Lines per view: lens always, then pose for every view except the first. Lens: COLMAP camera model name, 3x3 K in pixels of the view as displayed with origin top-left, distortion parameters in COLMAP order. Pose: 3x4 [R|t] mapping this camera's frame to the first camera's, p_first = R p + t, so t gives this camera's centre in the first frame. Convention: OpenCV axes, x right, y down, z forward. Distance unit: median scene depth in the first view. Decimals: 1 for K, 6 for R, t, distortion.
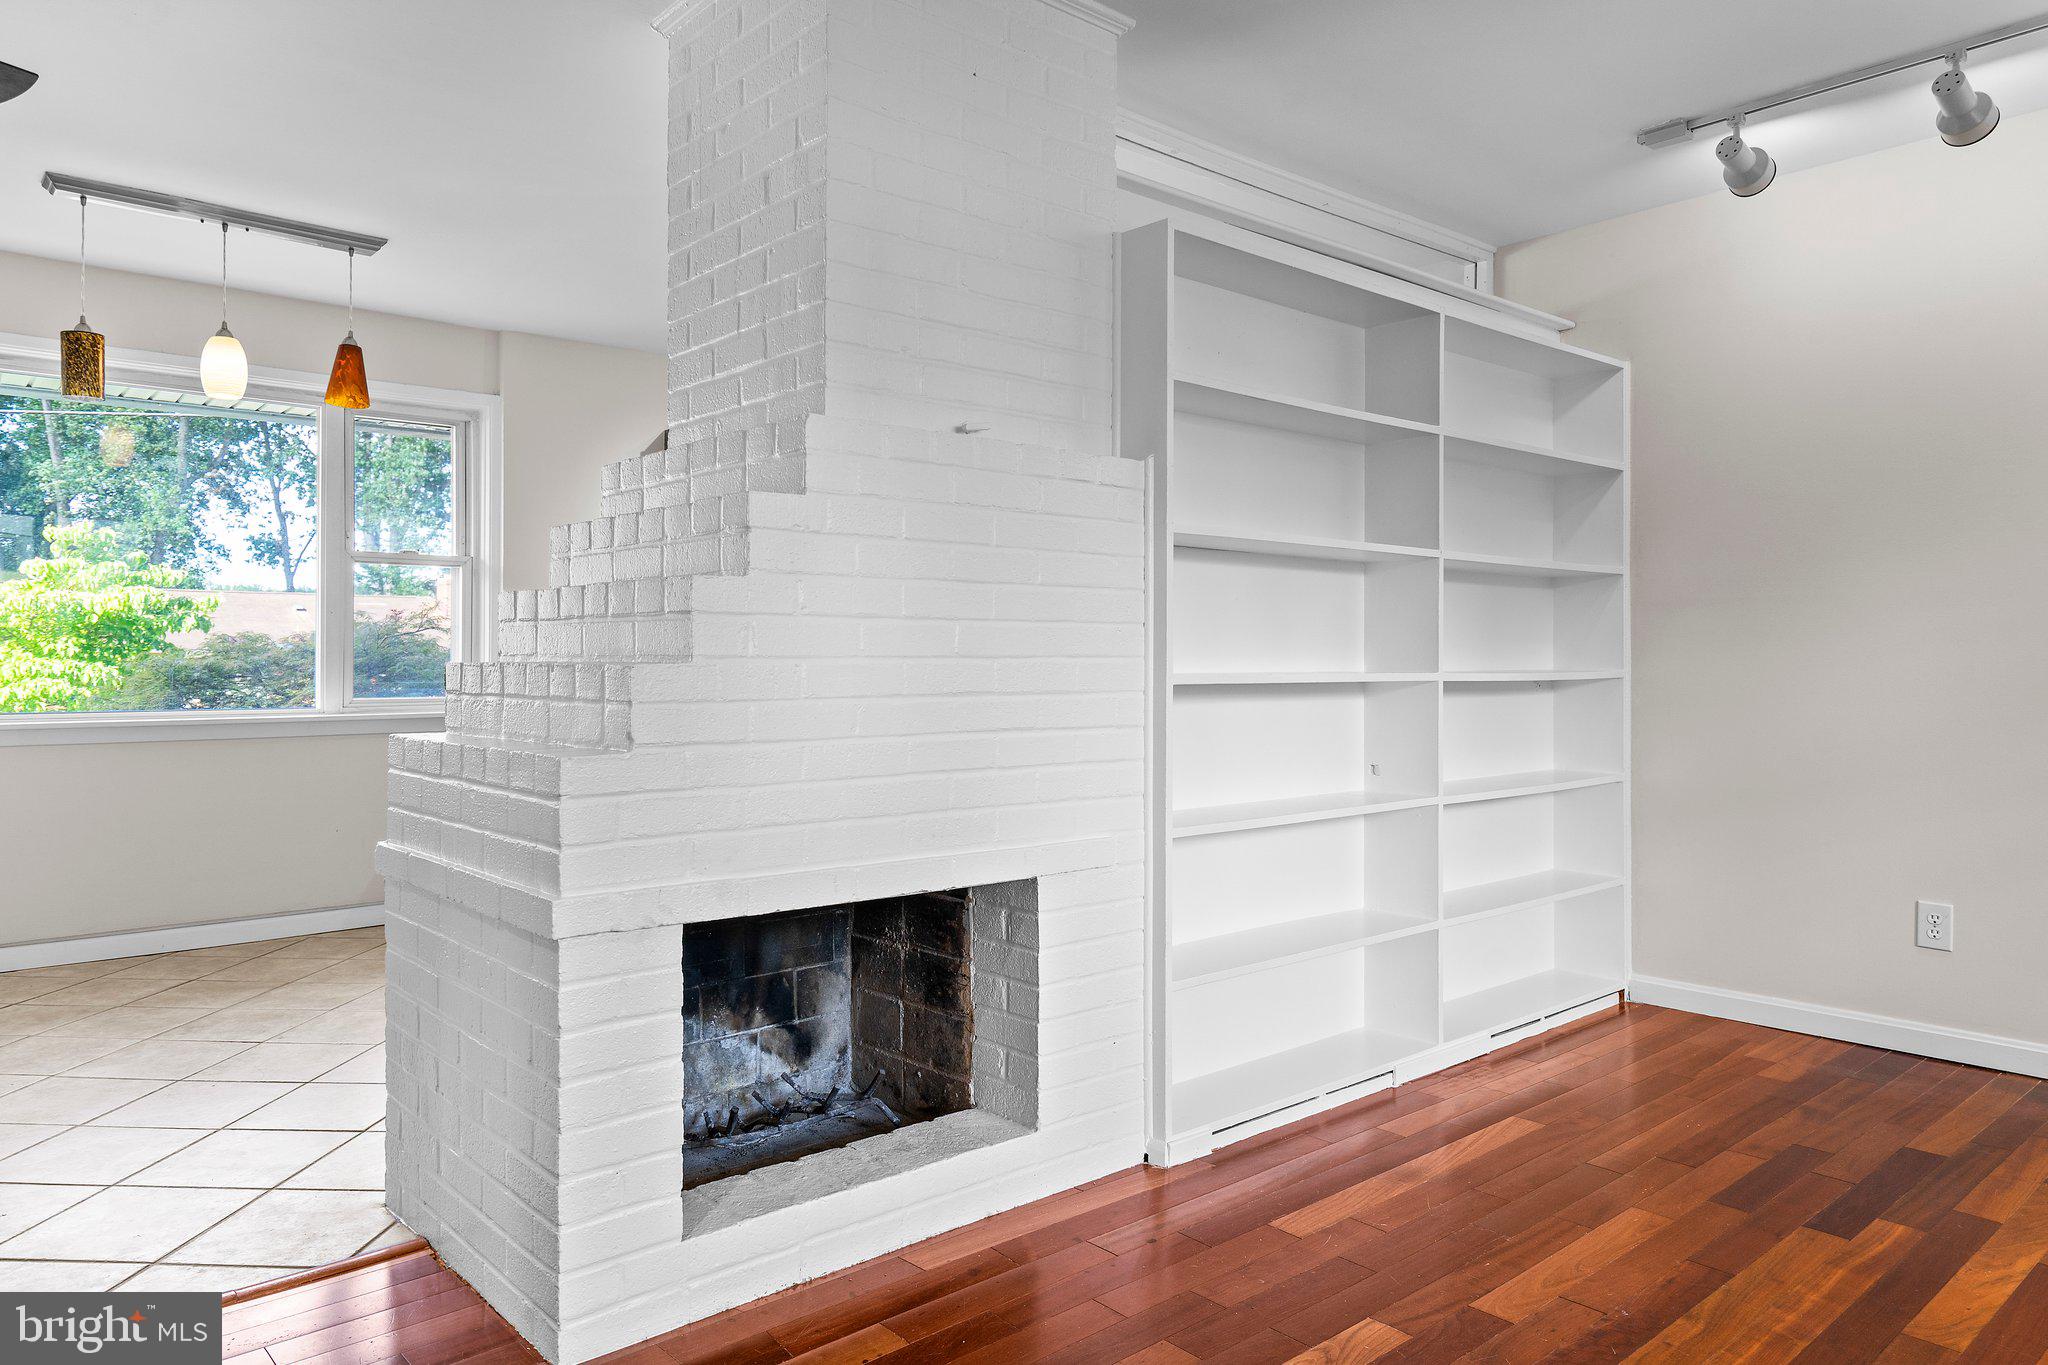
lens RADIAL K [[1335.3, 0, 1010.8], [0, 1335.3, 647.6], [0, 0, 1]] dist [-0.001191, 0.004652]
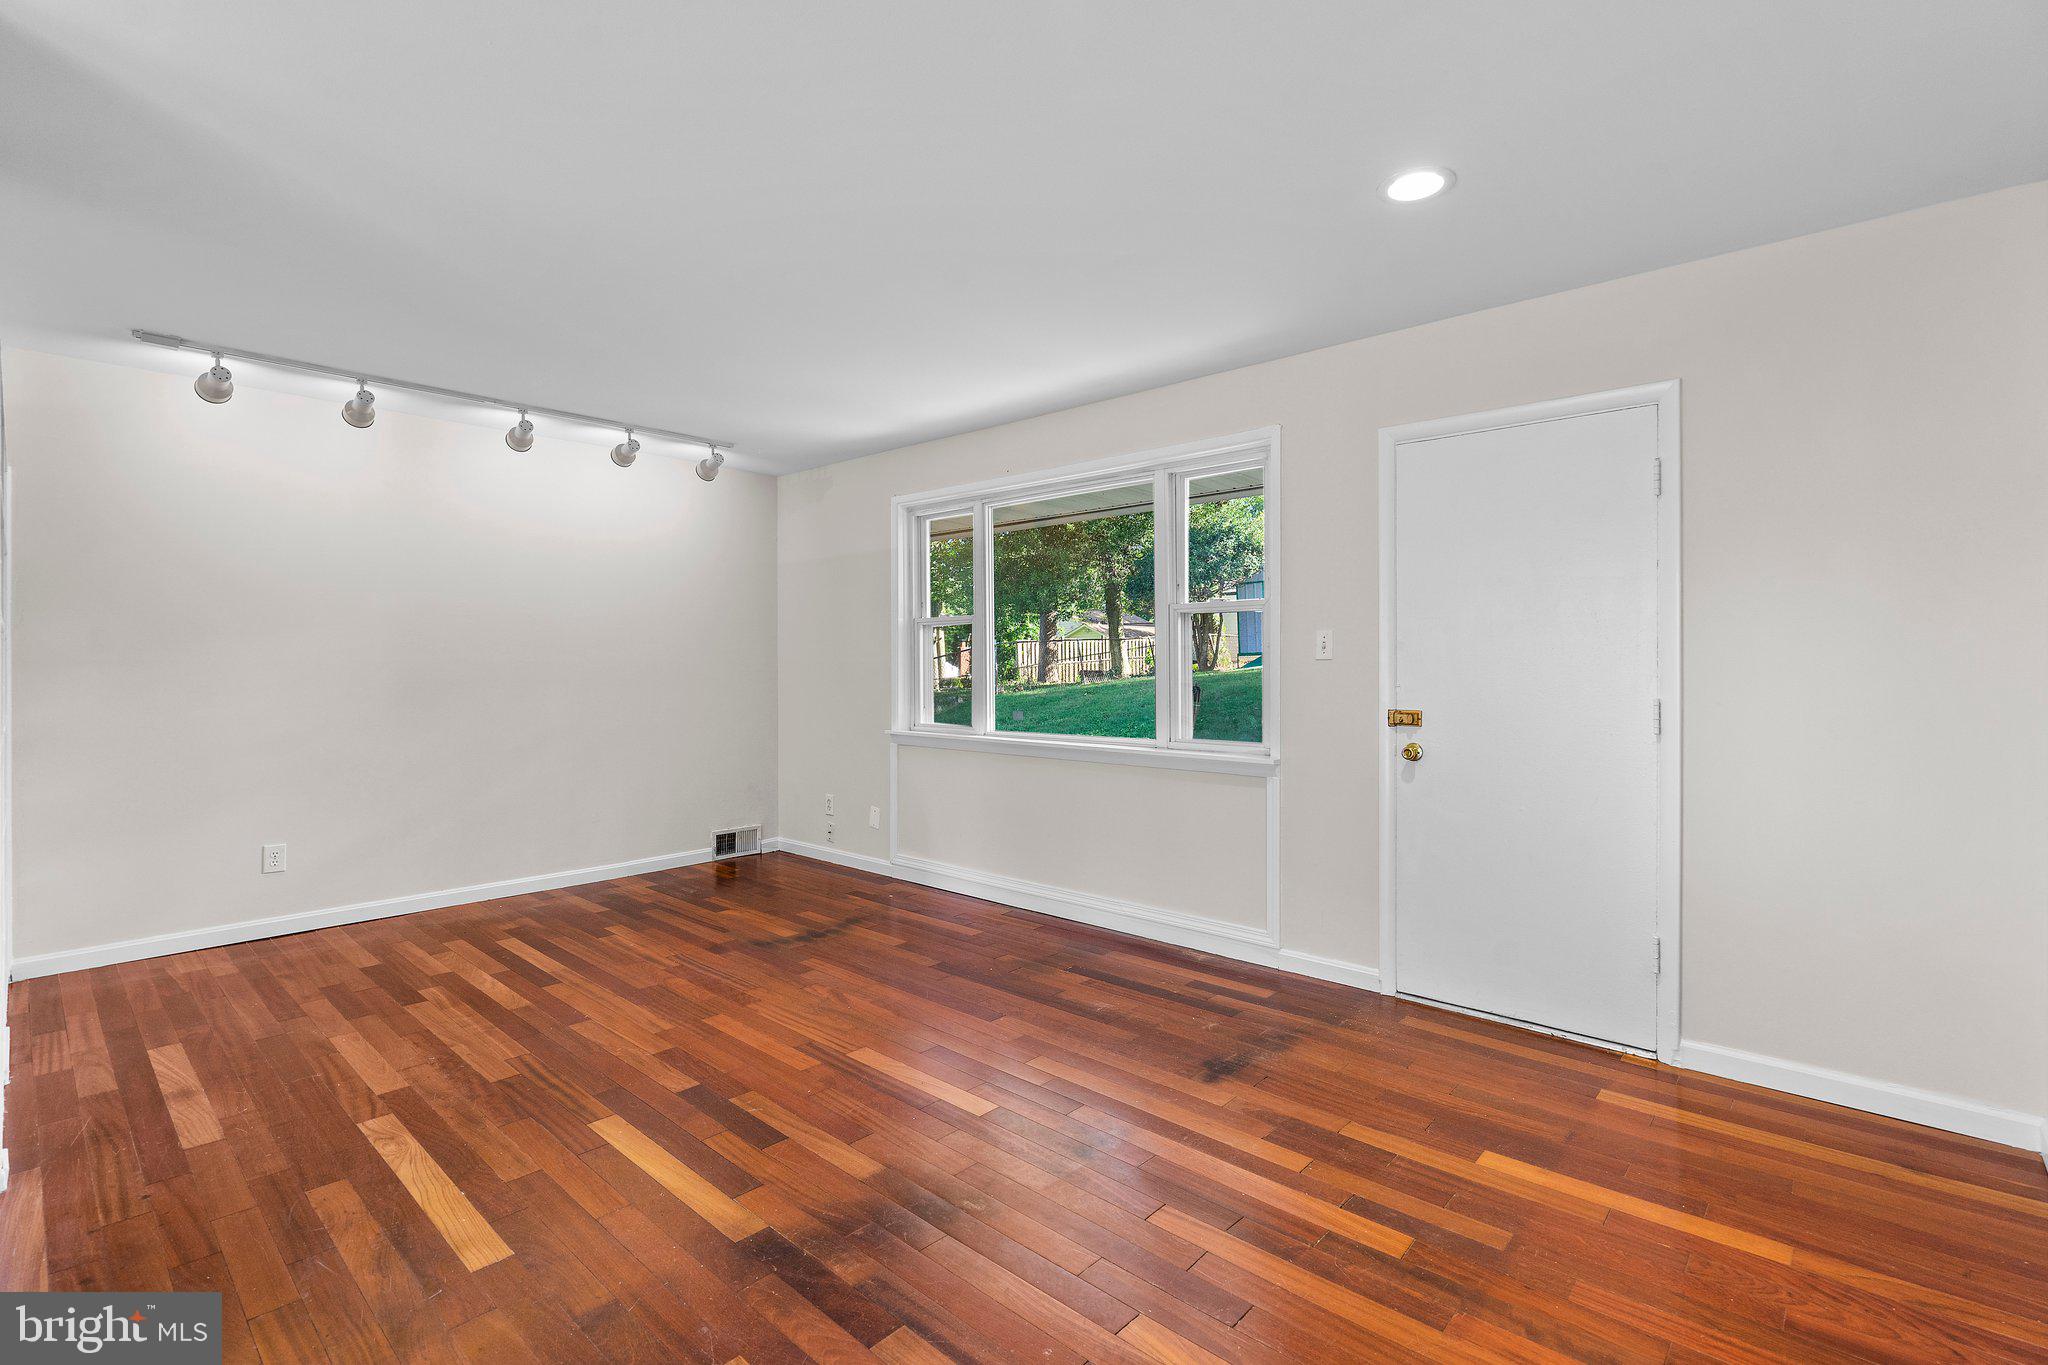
lens RADIAL K [[945.0, 0, 1031.1], [0, 945.0, 668.6], [0, 0, 1]] dist [-0.003251, 0.000969]
pose [[-0.114571, -0.006453, 0.993394, -0.762896], [-0.008506, 0.999949, 0.005515, -0.060260], [-0.993379, -0.007818, -0.114620, 0.234986]]
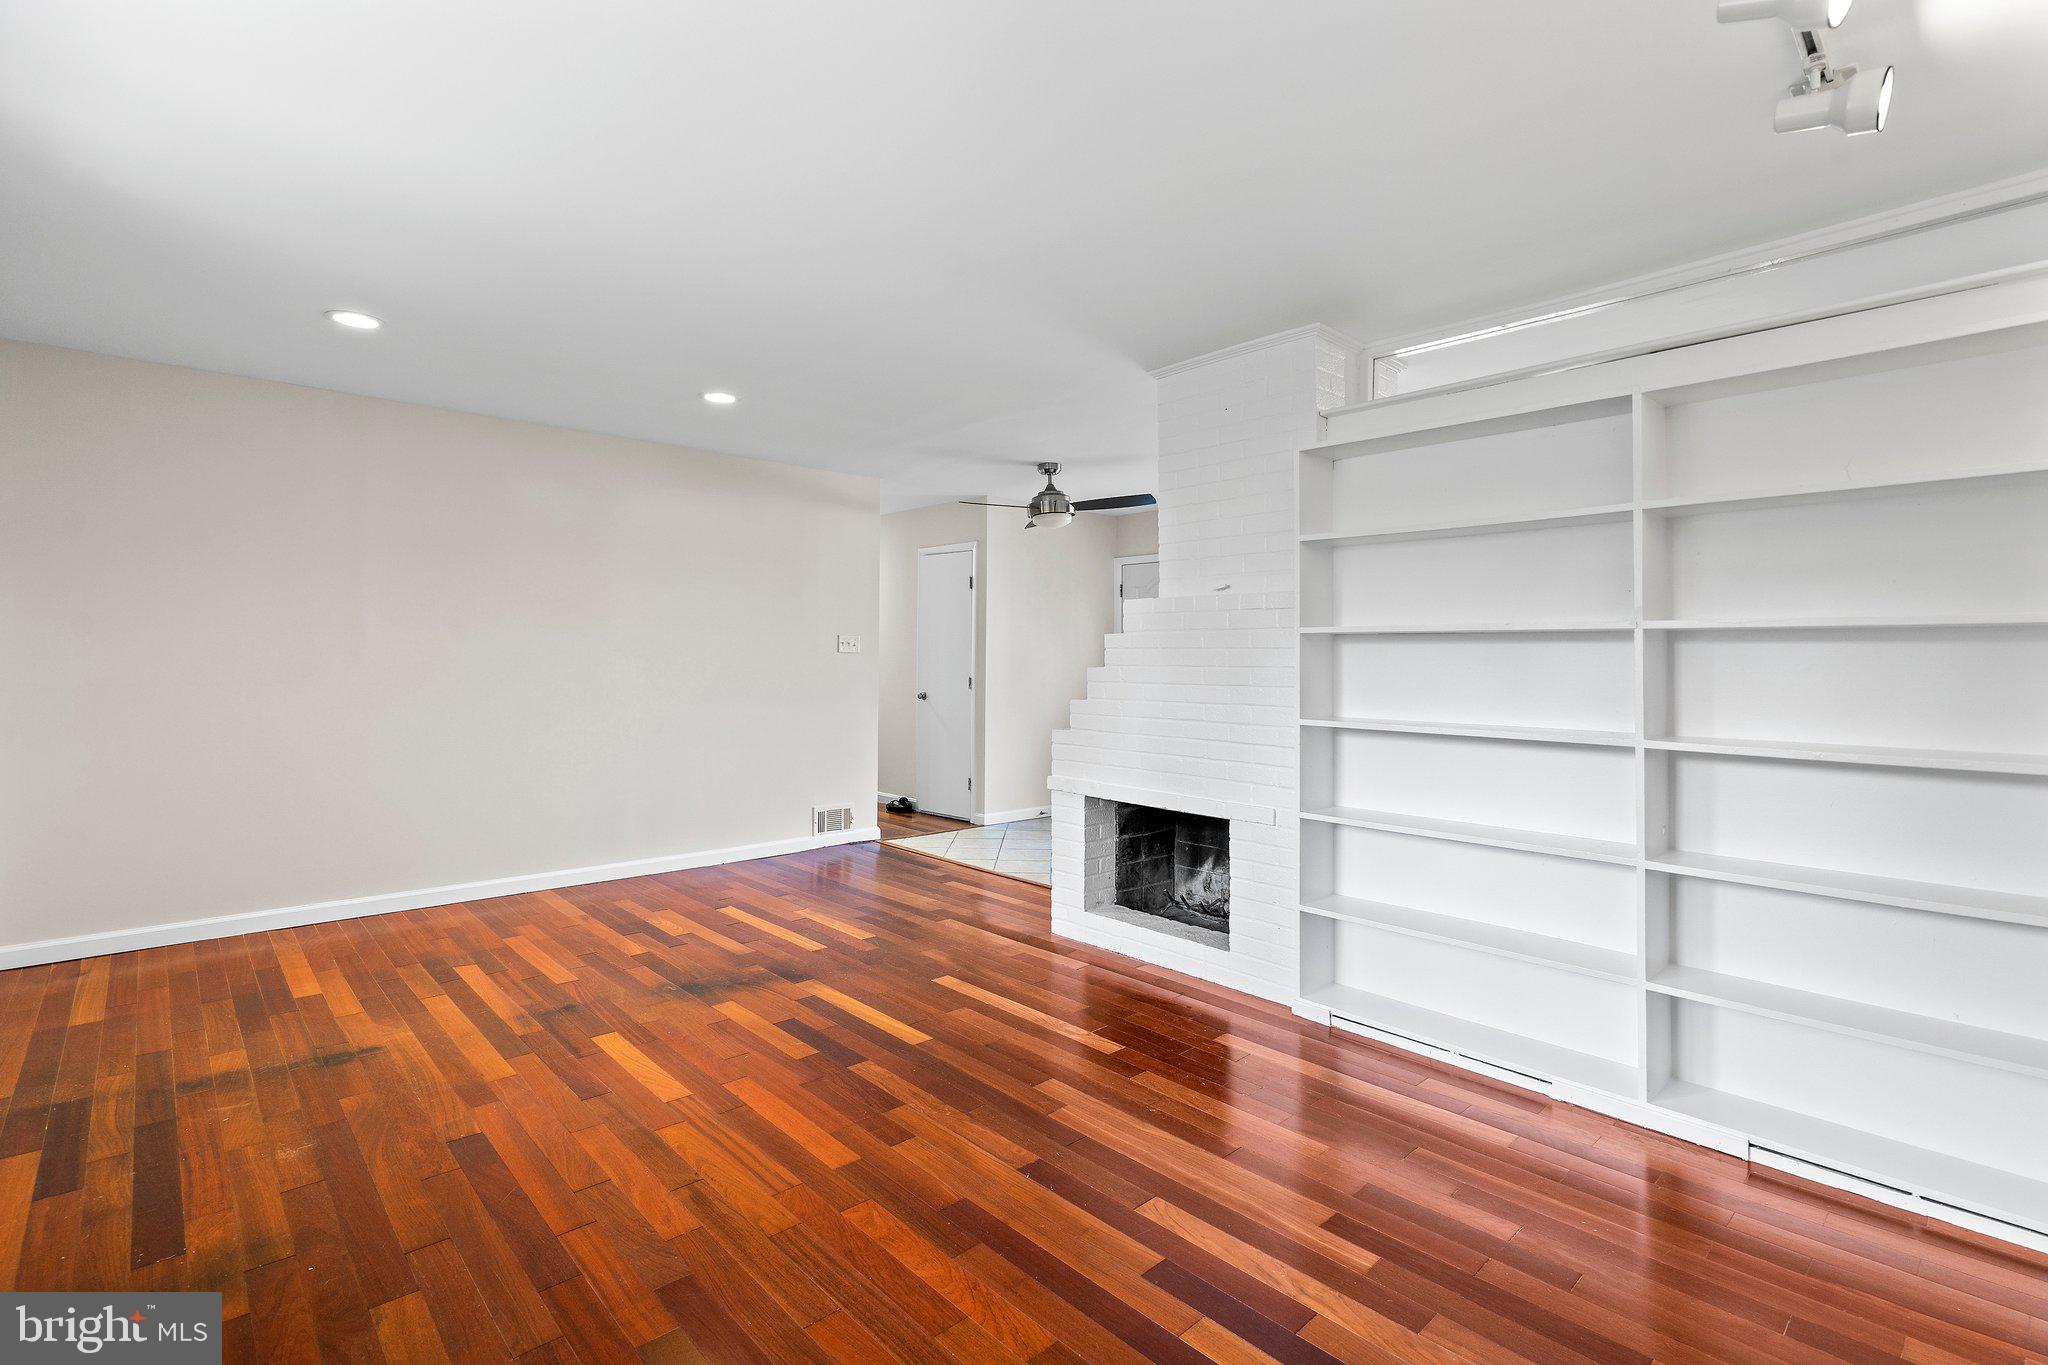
lens RADIAL K [[945.0, 0, 1028.1], [0, 945.0, 668.3], [0, 0, 1]] dist [-0.003251, 0.000969]
pose [[0.034292, 0.010141, -0.999360, 1.266932], [0.002072, 0.999946, 0.010218, -0.054661], [0.999410, -0.002421, 0.034269, 0.622027]]
